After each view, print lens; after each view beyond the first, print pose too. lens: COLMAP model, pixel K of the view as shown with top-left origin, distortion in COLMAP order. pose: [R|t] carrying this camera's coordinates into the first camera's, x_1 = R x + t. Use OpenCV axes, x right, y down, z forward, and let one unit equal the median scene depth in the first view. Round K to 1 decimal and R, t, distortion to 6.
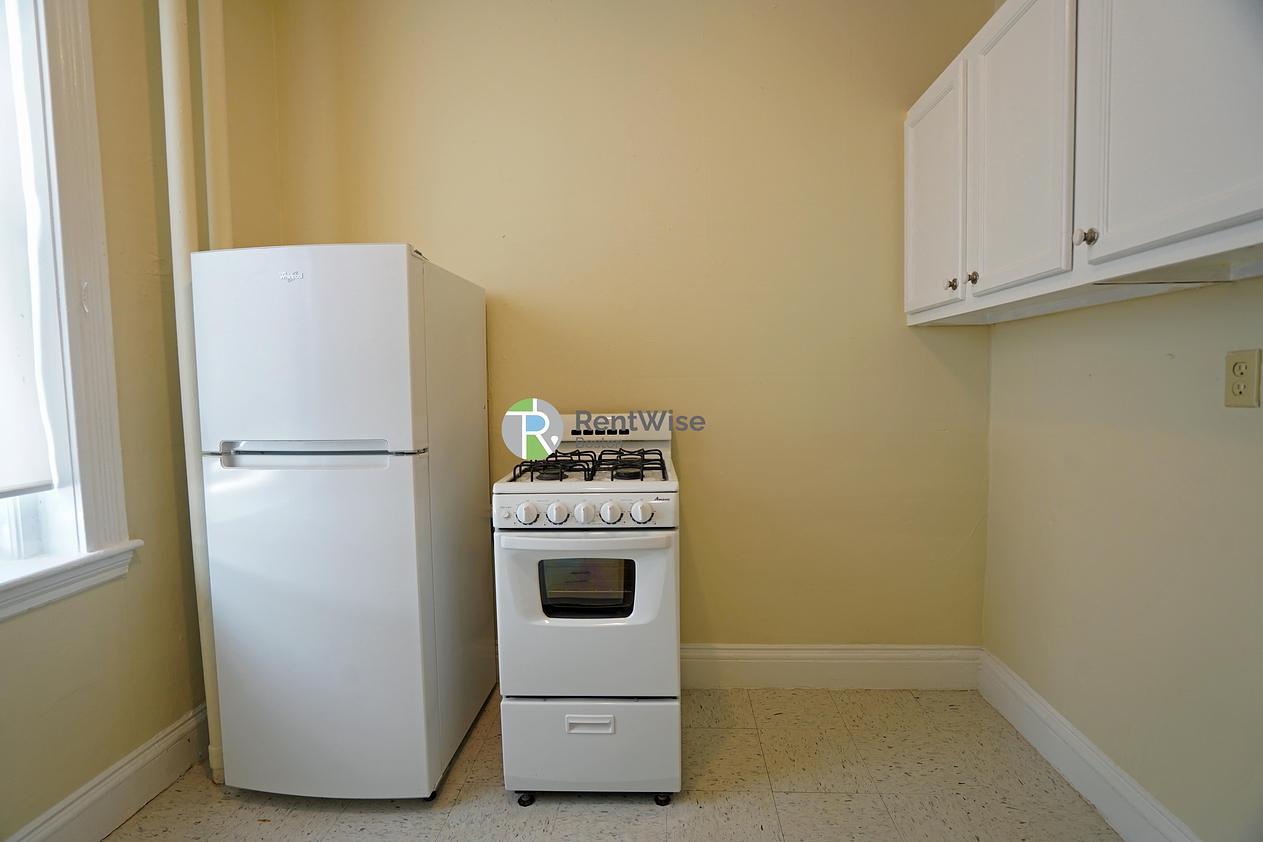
lens RADIAL K [[594.1, 0, 634.9], [0, 594.1, 424.3], [0, 0, 1]] dist [-0.064633, 0.023911]
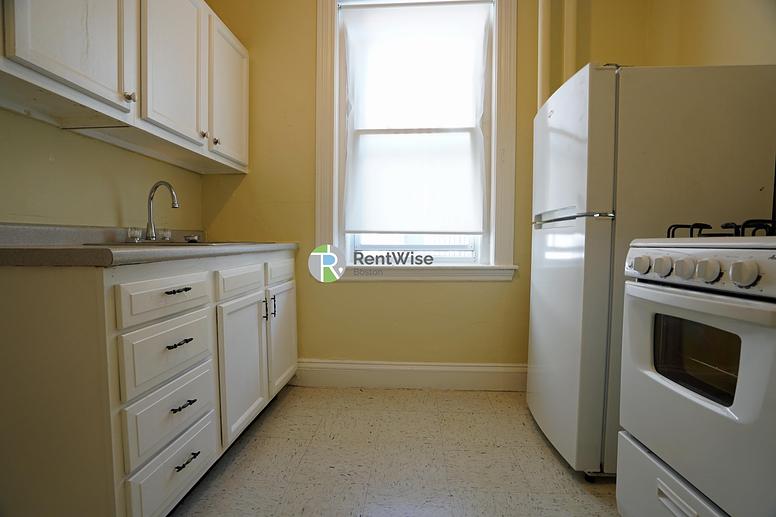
lens RADIAL K [[365.0, 0, 390.1], [0, 365.0, 260.5], [0, 0, 1]] dist [-0.064633, 0.023911]
pose [[-0.022344, 0.056552, -0.998150, 0.463535], [-0.075192, 0.995476, 0.058083, 0.140135], [0.996919, 0.076351, -0.017990, 0.551303]]
